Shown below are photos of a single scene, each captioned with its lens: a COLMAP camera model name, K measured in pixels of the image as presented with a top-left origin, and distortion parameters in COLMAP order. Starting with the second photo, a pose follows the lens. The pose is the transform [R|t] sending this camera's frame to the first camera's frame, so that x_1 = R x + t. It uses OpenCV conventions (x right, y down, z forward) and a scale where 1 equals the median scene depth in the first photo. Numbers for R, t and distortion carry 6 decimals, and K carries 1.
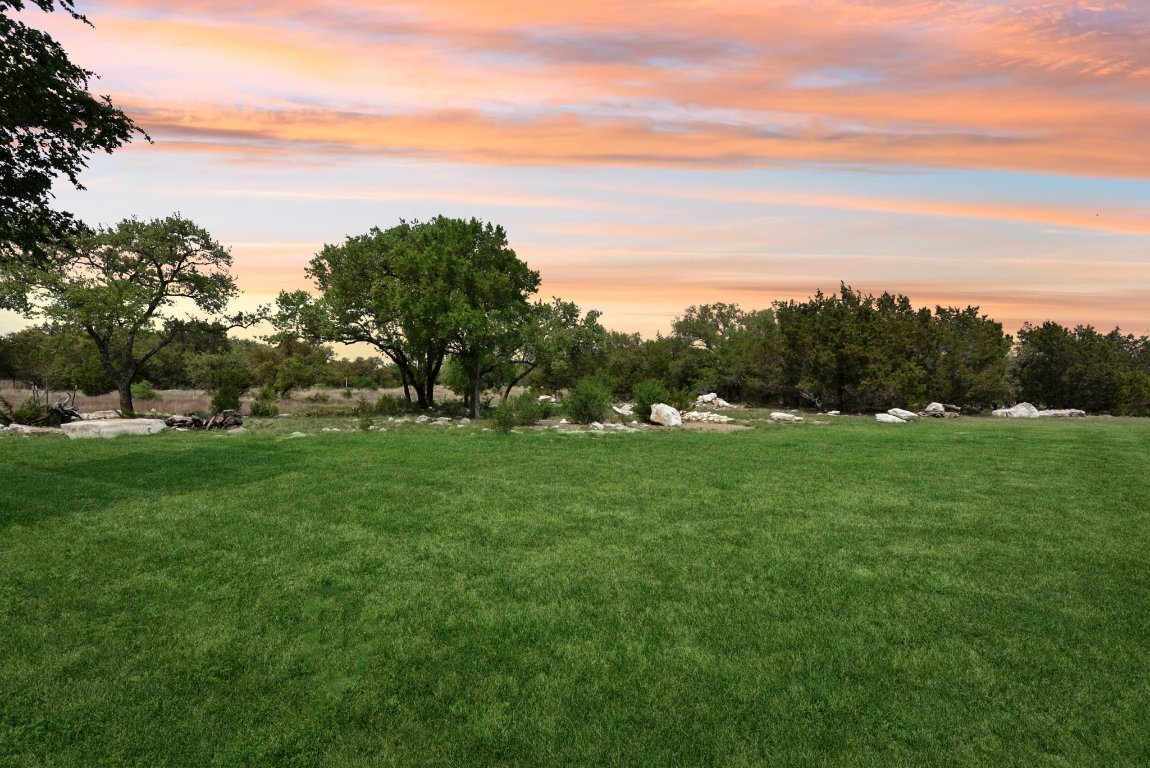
lens RADIAL K [[445.7, 0, 573.7], [0, 445.7, 387.9], [0, 0, 1]] dist [0.001473, -0.000023]
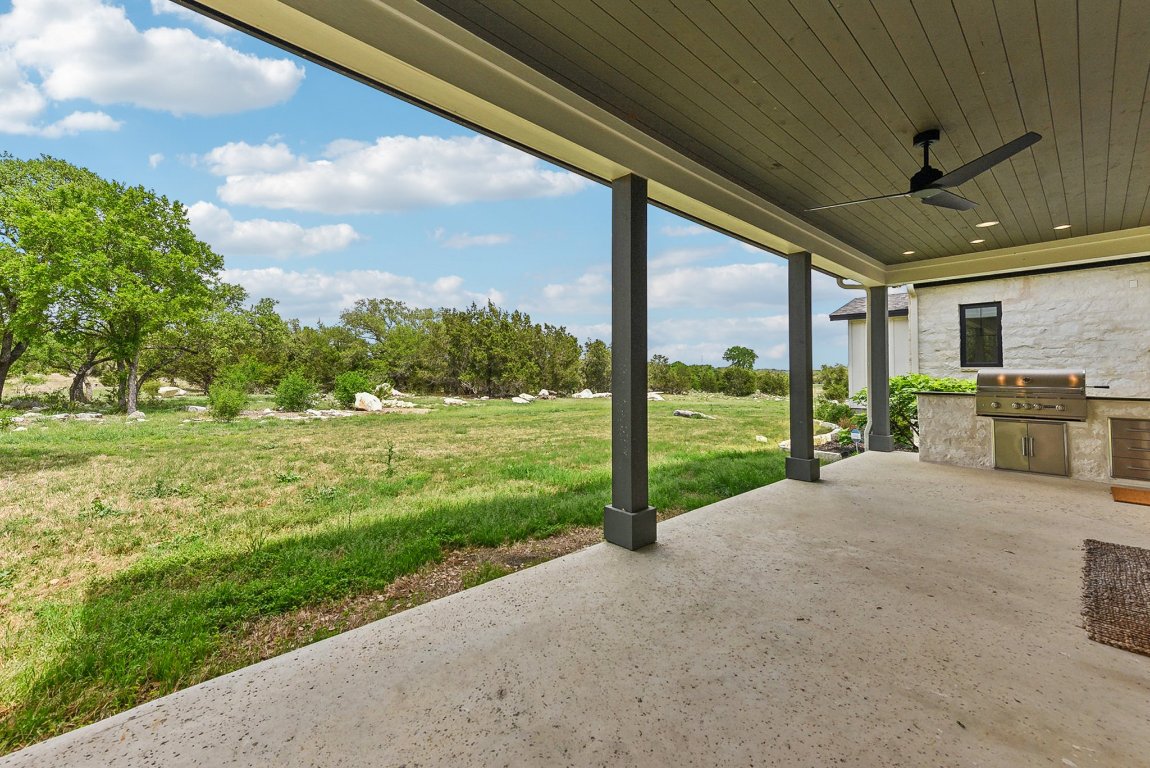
lens RADIAL K [[459.3, 0, 571.6], [0, 459.3, 364.4], [0, 0, 1]] dist [0.001150, 0.000042]
pose [[0.734287, 0.025286, 0.678369, -0.153738], [-0.005409, 0.999492, -0.031401, -0.002468], [-0.678818, 0.019388, 0.734050, -0.177828]]
